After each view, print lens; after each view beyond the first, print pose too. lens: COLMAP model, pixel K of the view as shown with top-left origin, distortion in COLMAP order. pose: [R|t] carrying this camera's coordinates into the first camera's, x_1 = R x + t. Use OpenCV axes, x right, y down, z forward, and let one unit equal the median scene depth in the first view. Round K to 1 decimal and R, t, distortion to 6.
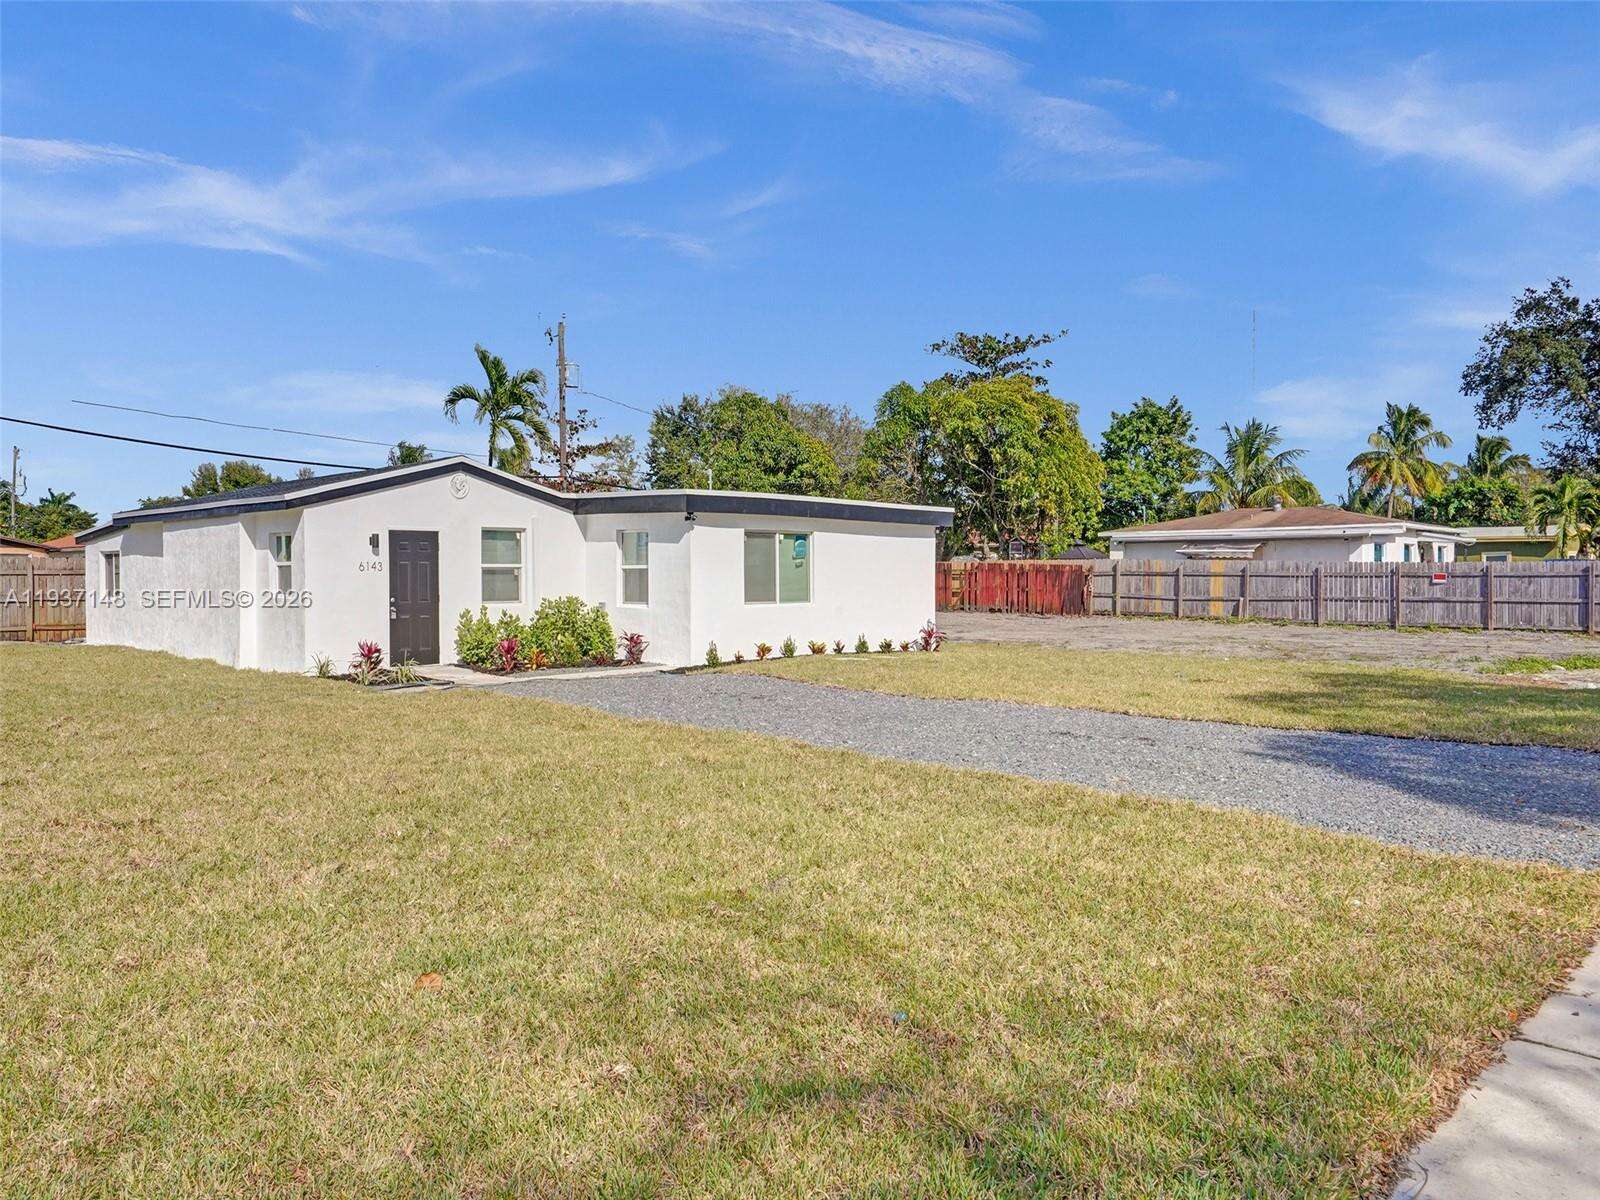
lens RADIAL K [[1190.9, 0, 803.9], [0, 1190.9, 591.0], [0, 0, 1]] dist [-0.001274, -0.000495]
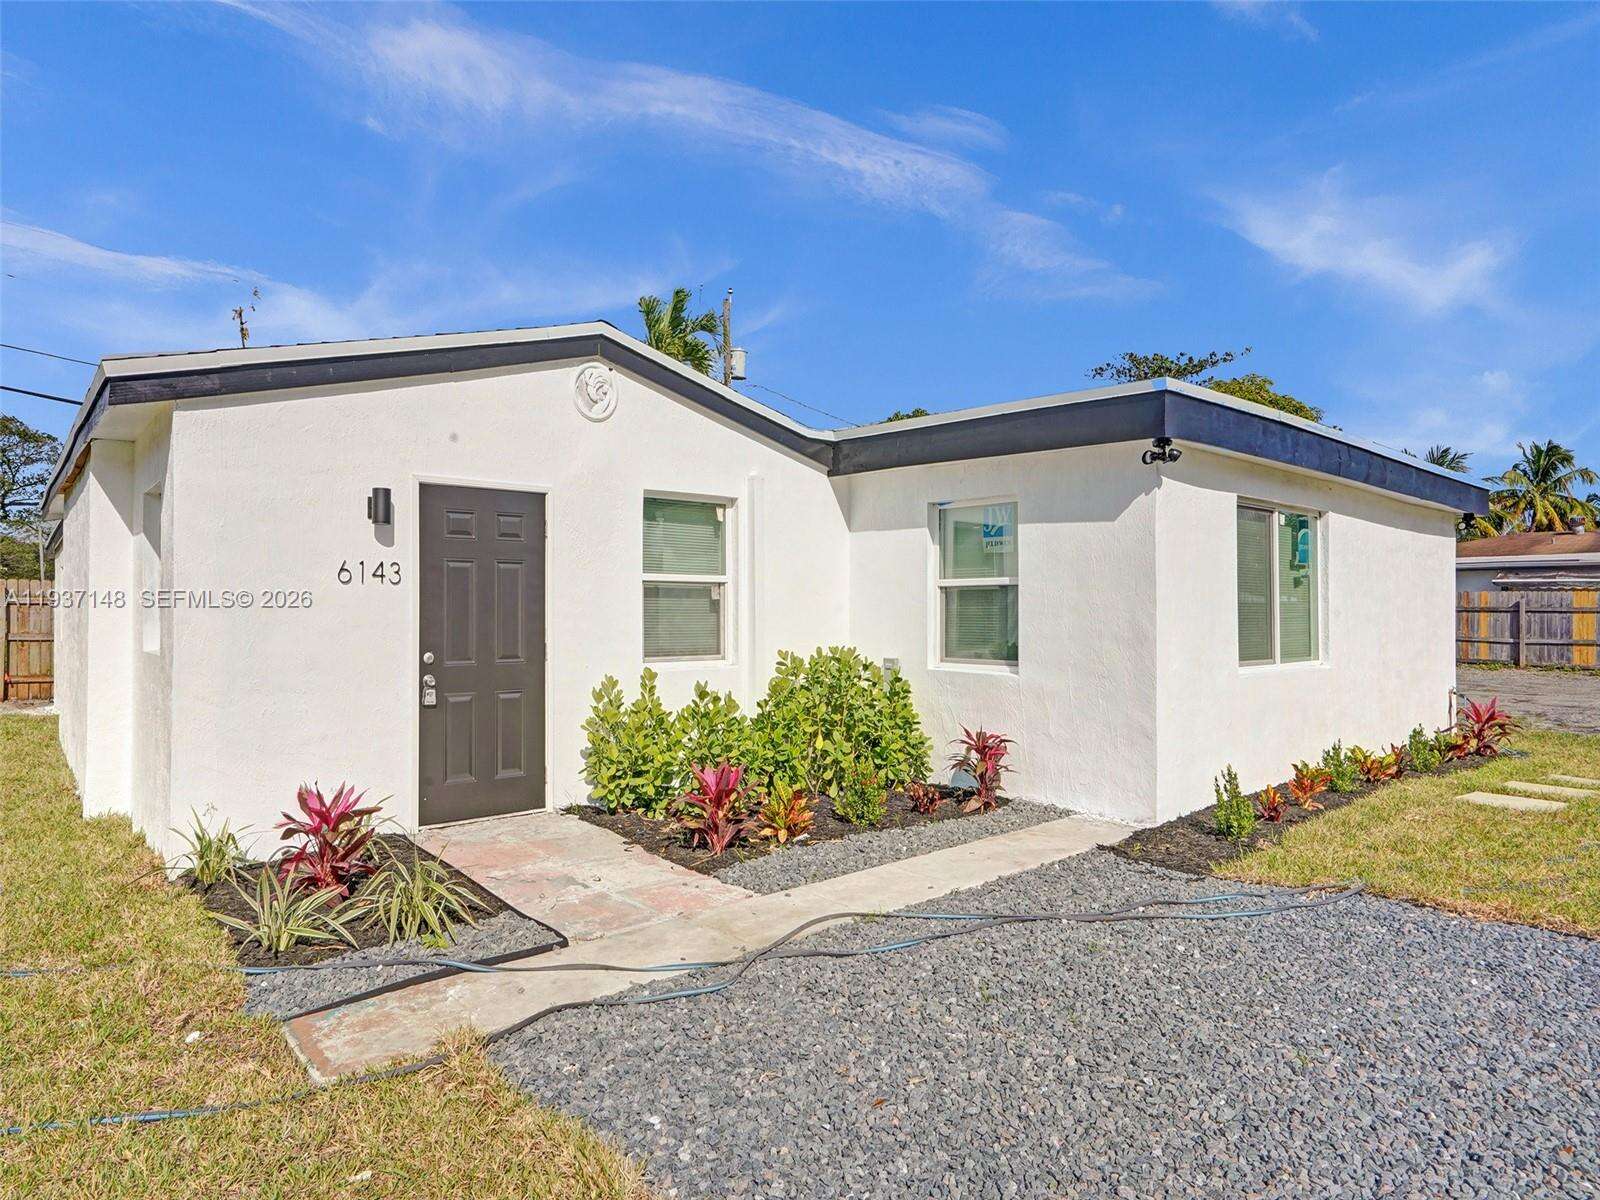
lens RADIAL K [[968.0, 0, 800.0], [0, 968.0, 600.0], [0, 0, 1]] dist [-0.003719, 0.000132]
pose [[0.996598, 0.001435, -0.082402, -0.180224], [-0.003742, 0.999605, -0.027846, -0.002858], [0.082330, 0.028060, 0.996210, 0.636782]]
